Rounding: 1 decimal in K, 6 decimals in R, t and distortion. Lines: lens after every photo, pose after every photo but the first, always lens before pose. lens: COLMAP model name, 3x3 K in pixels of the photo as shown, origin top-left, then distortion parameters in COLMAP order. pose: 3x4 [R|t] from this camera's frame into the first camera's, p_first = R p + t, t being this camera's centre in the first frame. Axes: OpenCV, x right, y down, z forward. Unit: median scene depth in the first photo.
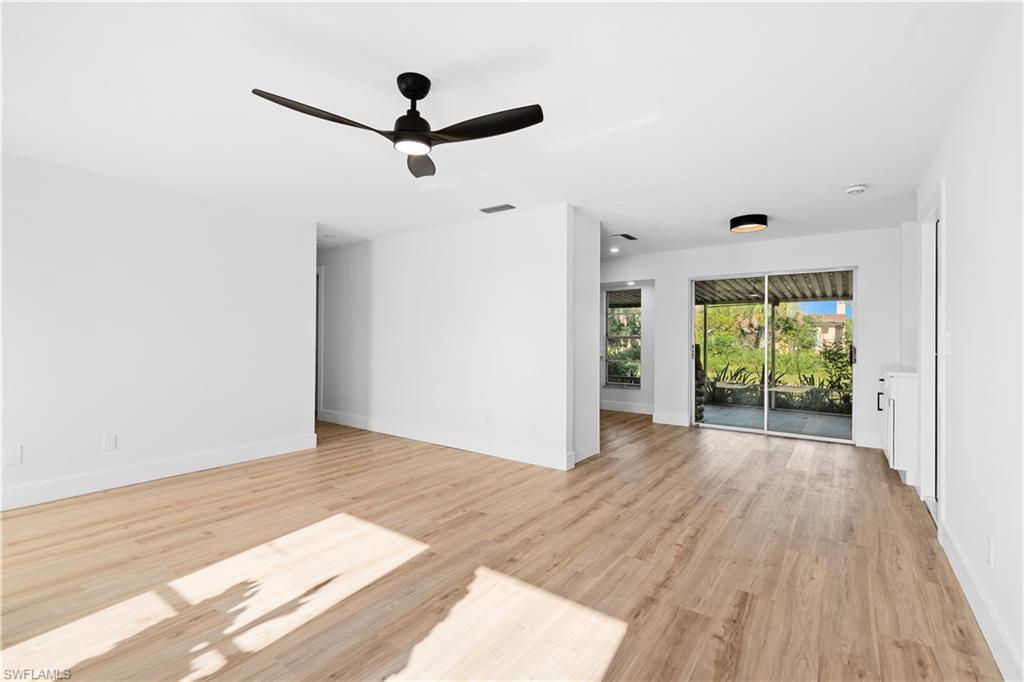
lens RADIAL K [[454.2, 0, 517.4], [0, 454.2, 340.8], [0, 0, 1]] dist [-0.002745, -0.000474]
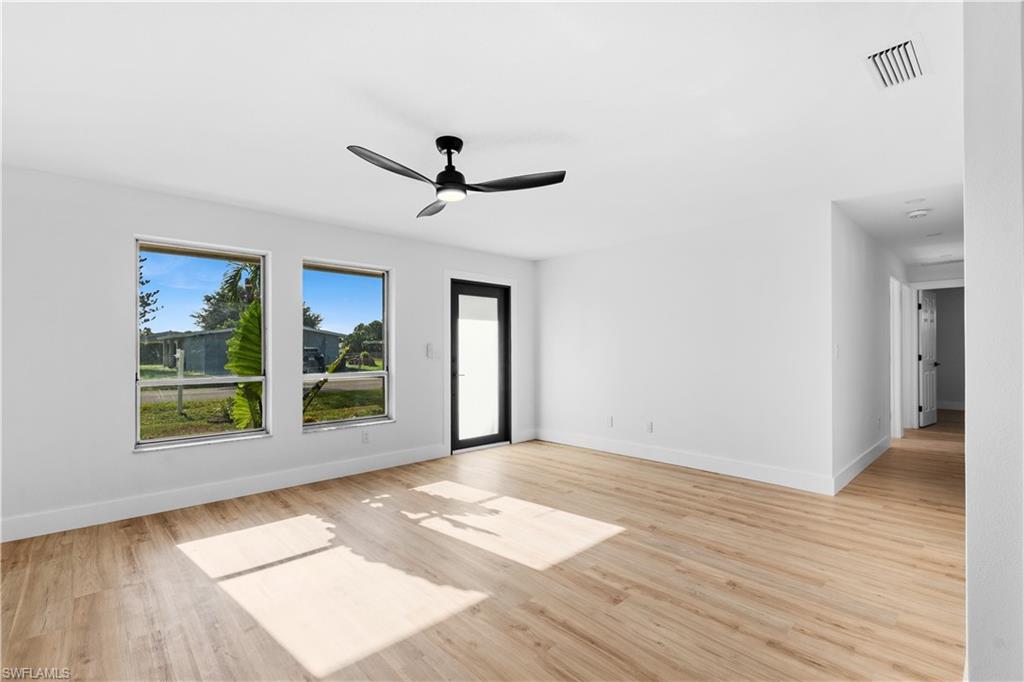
lens RADIAL K [[454.2, 0, 517.1], [0, 454.2, 345.7], [0, 0, 1]] dist [-0.002745, -0.000474]
pose [[-0.213937, -0.020310, -0.976636, 0.629494], [-0.000860, 0.999787, -0.020603, -0.002343], [0.976847, -0.003568, -0.213909, 0.963276]]
